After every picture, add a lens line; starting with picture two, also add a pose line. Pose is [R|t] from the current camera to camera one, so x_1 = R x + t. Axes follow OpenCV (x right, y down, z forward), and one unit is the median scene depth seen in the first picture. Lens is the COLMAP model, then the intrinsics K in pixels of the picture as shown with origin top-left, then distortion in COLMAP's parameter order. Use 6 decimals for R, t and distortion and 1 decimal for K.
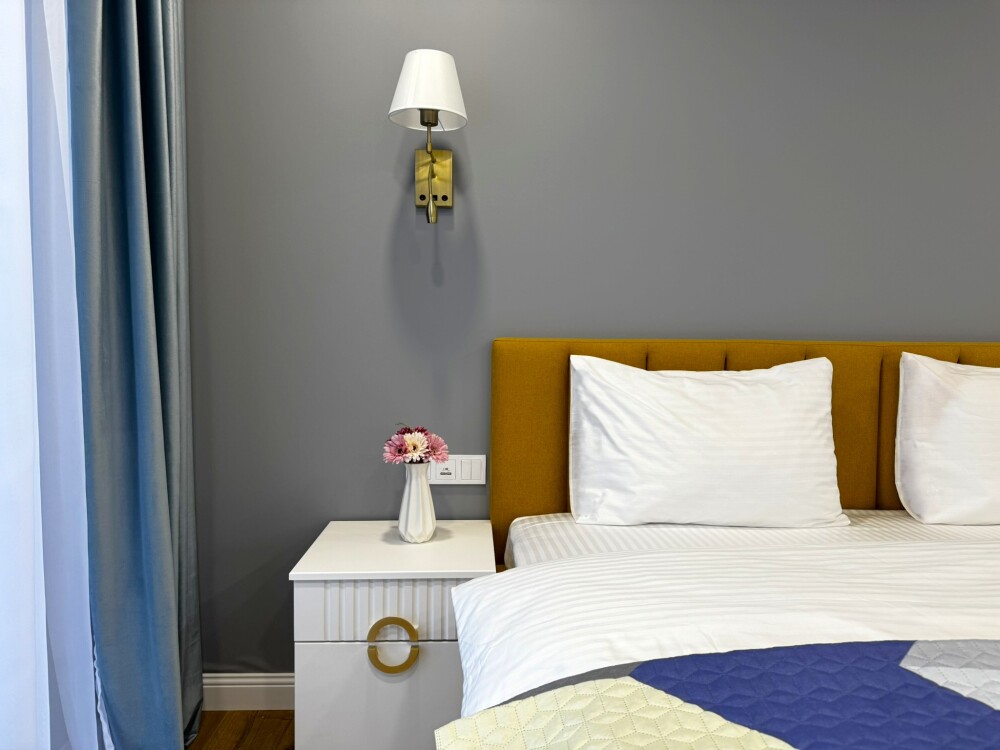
lens RADIAL K [[695.2, 0, 493.9], [0, 695.2, 371.1], [0, 0, 1]] dist [0.011485, -0.025763]
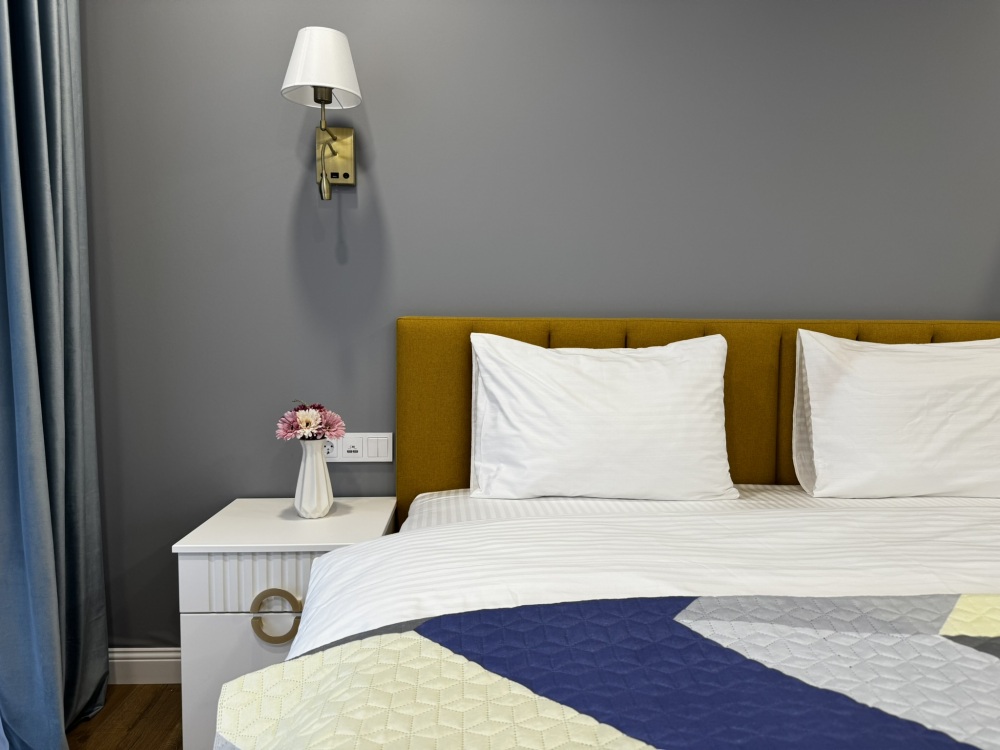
lens RADIAL K [[695.2, 0, 511.0], [0, 695.2, 376.3], [0, 0, 1]] dist [0.011485, -0.025763]
pose [[0.999943, -0.002797, 0.010256, 0.168627], [0.002587, 0.999789, 0.020378, 0.021069], [-0.010311, -0.020350, 0.999740, -0.012182]]
